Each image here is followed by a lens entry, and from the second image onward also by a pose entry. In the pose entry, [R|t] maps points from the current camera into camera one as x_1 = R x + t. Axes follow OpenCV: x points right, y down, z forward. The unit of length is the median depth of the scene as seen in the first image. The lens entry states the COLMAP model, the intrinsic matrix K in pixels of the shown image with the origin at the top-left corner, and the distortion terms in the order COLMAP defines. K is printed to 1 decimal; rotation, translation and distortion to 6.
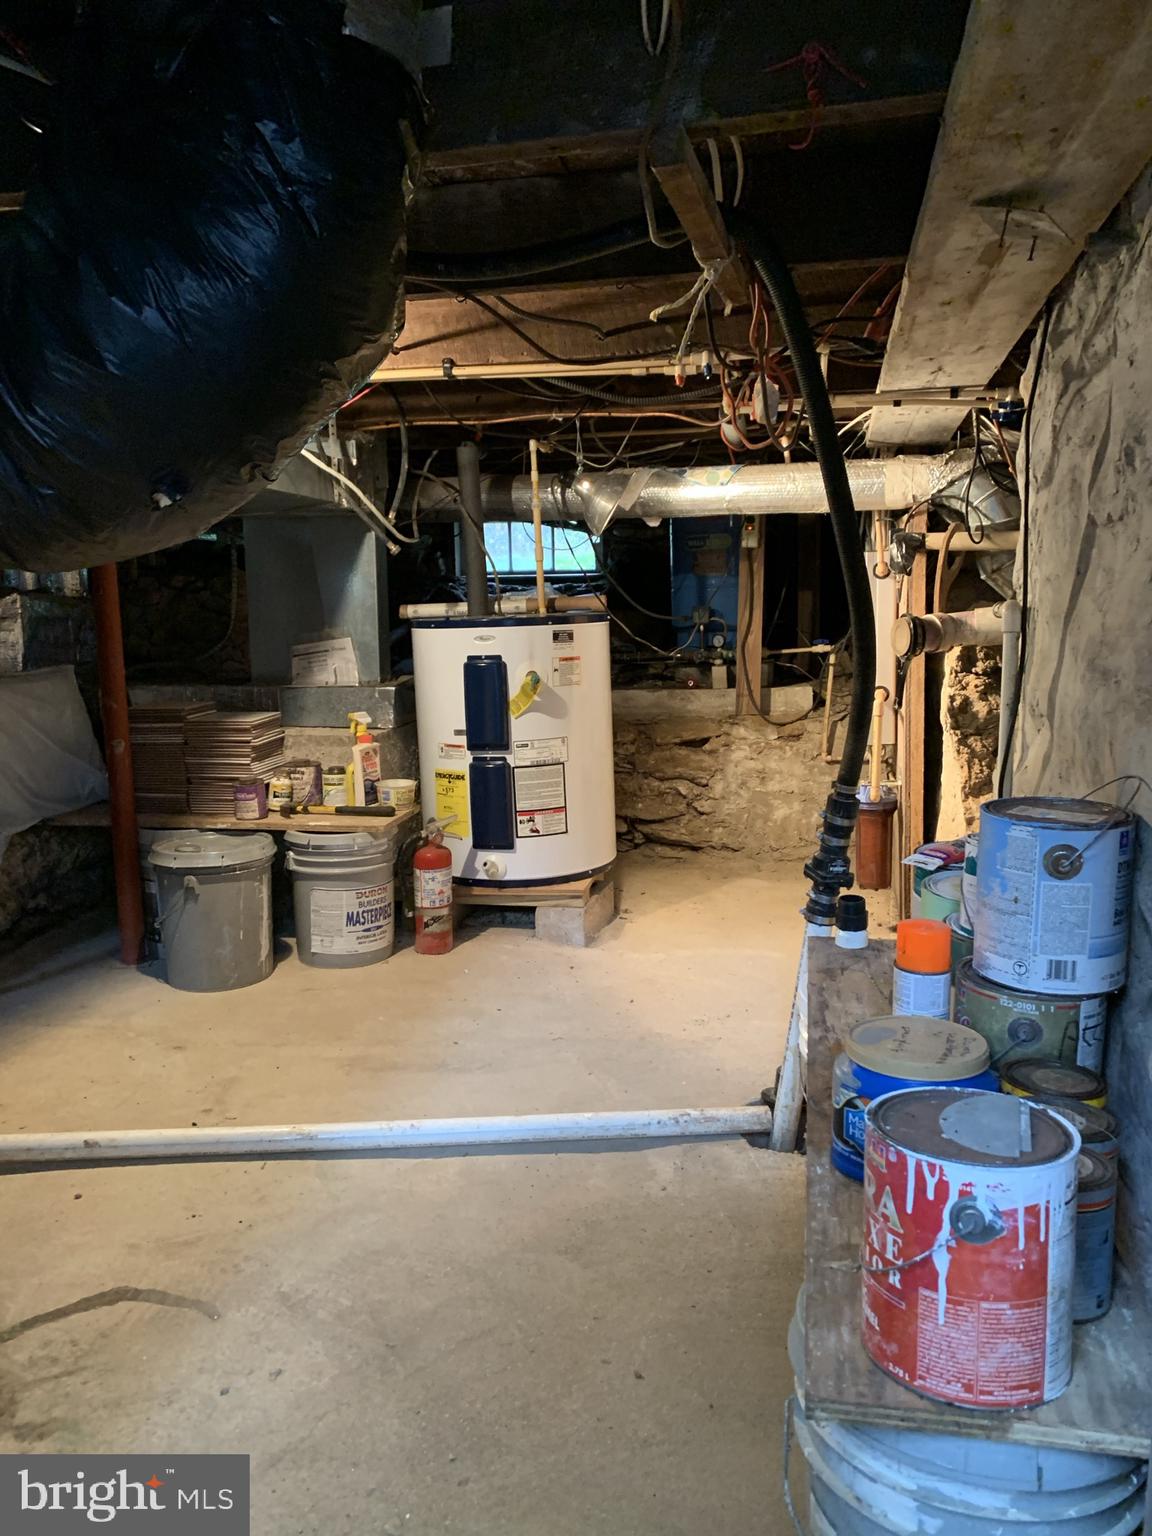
lens RADIAL K [[1186.9, 0, 574.0], [0, 1186.9, 768.8], [0, 0, 1]] dist [0.021155, -0.029642]
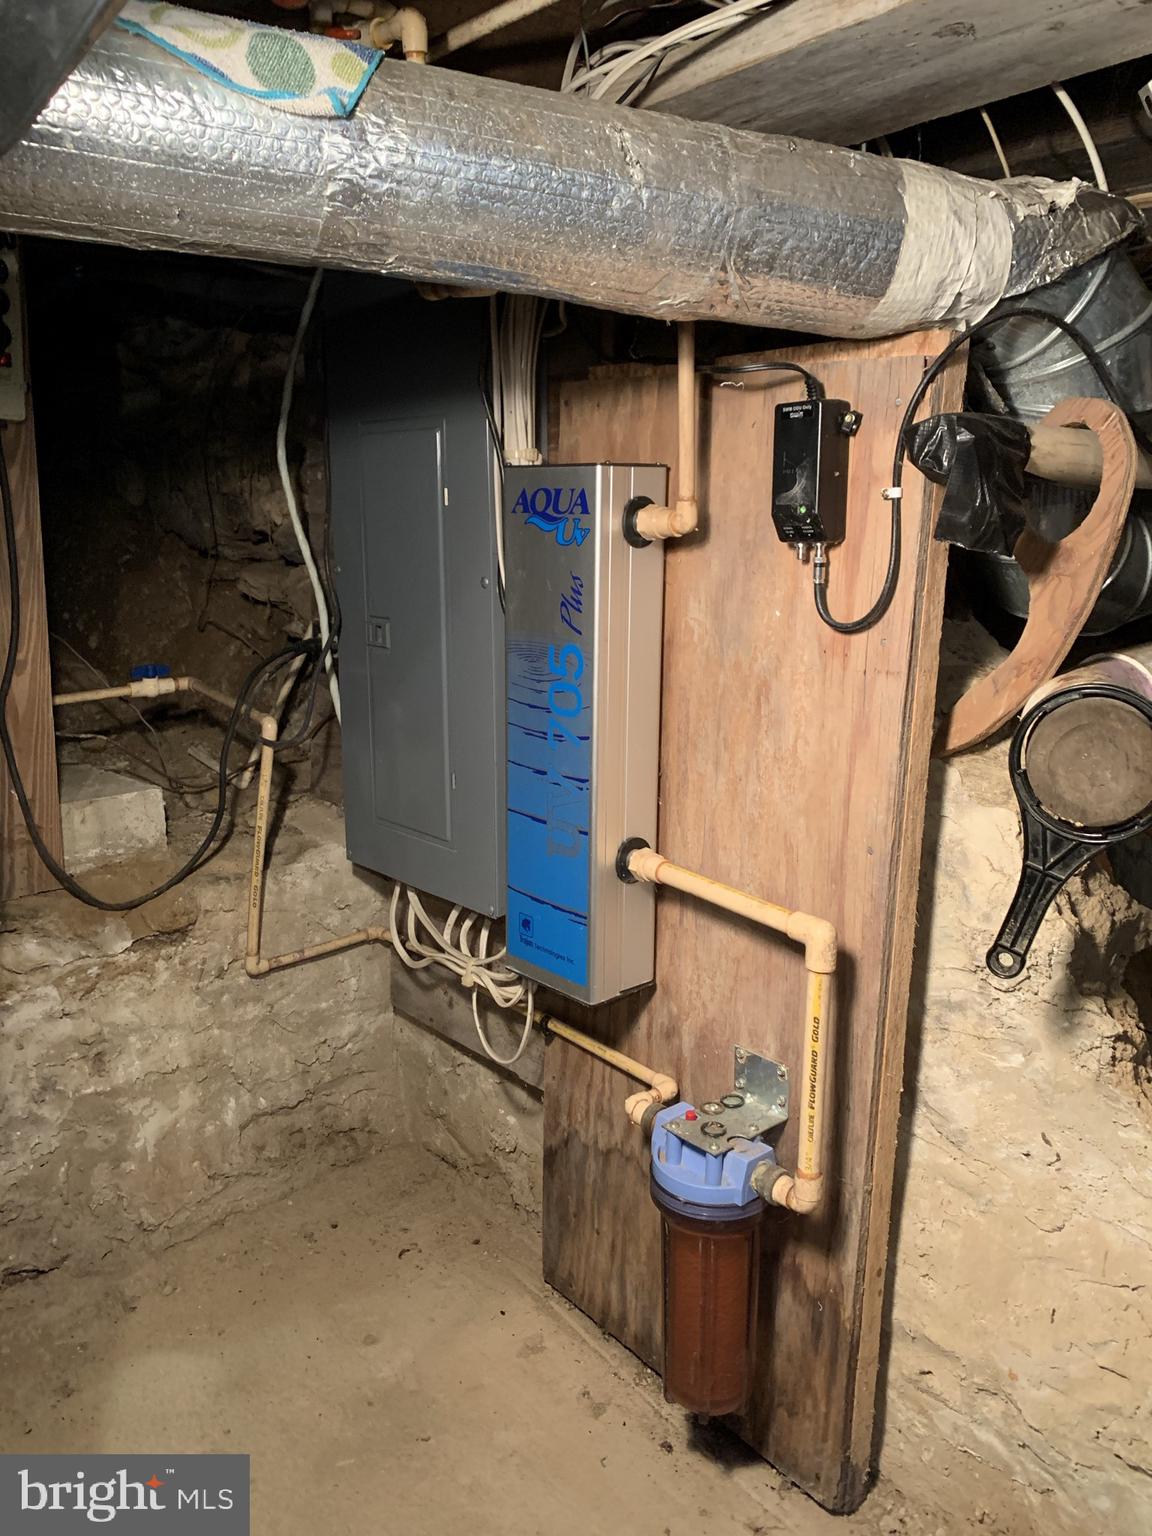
lens RADIAL K [[1186.9, 0, 574.6], [0, 1186.9, 764.0], [0, 0, 1]] dist [0.021155, -0.029642]
pose [[0.616919, -0.129981, 0.776219, -0.025776], [0.080026, 0.991516, 0.102431, -0.108713], [-0.782948, -0.001074, 0.622087, 0.652108]]
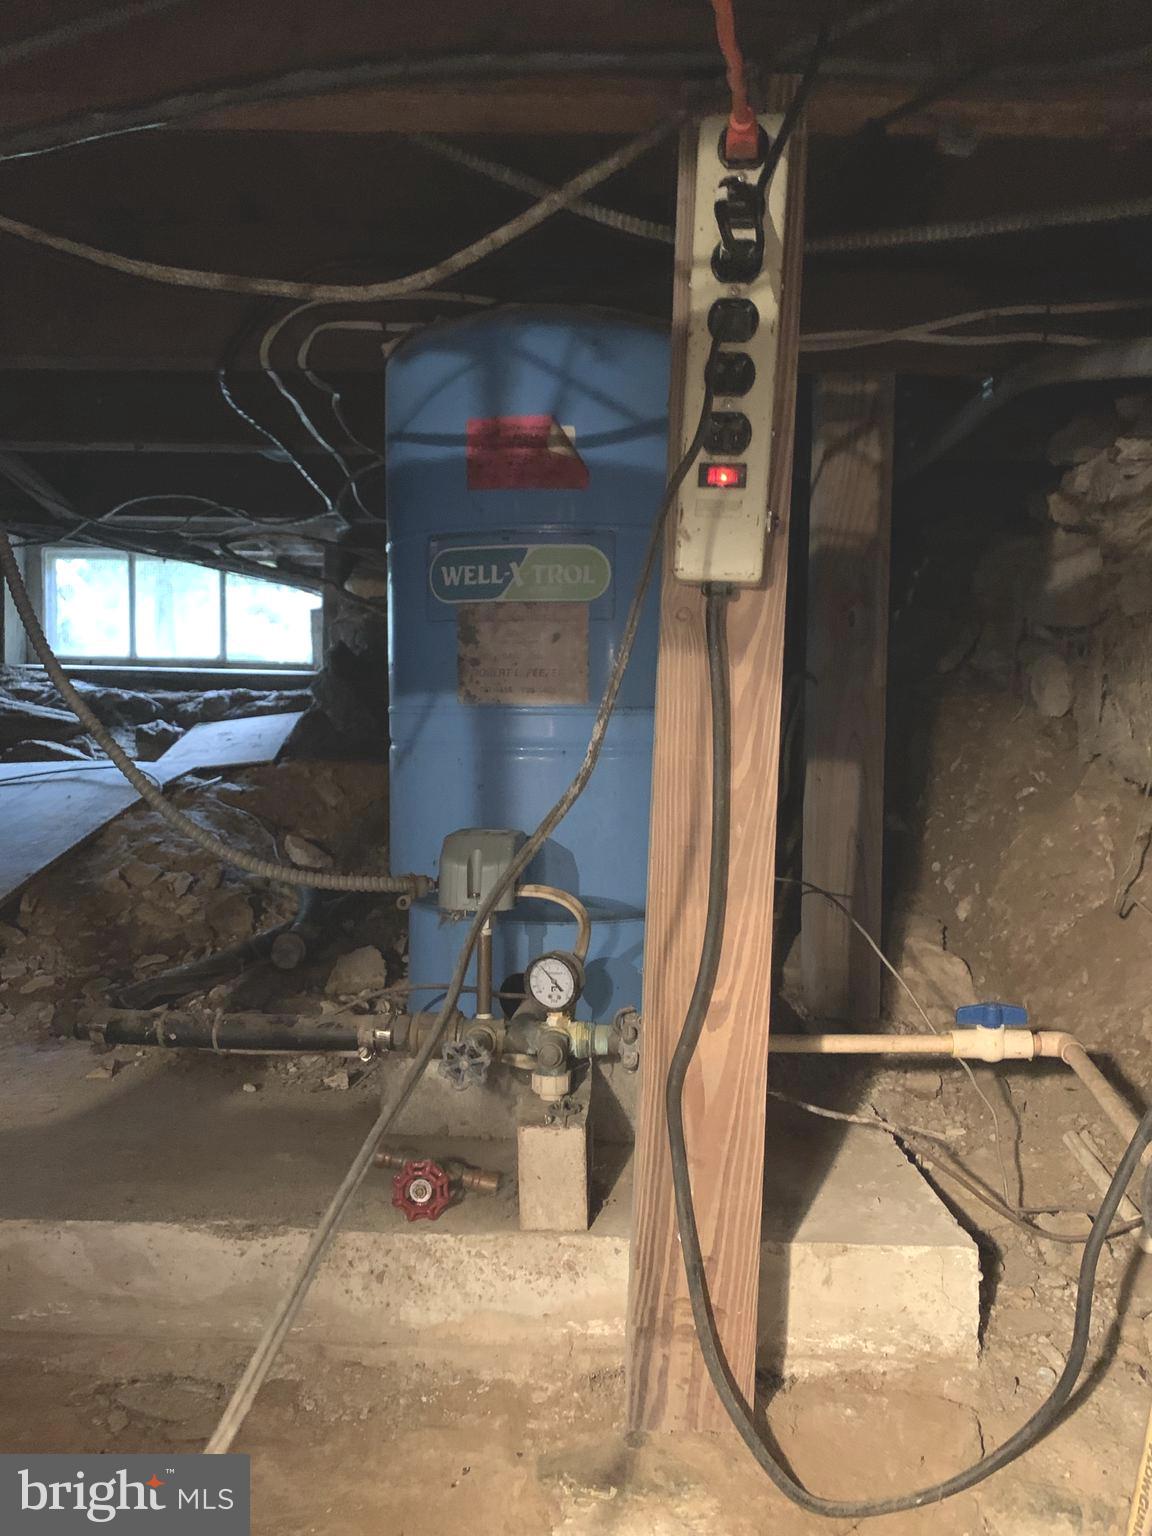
lens RADIAL K [[1186.9, 0, 578.8], [0, 1186.9, 769.7], [0, 0, 1]] dist [0.021155, -0.029642]
pose [[0.991328, 0.032801, 0.127248, 0.100555], [-0.022497, 0.996412, -0.081585, -0.137416], [-0.129468, 0.078015, 0.988510, 0.805994]]
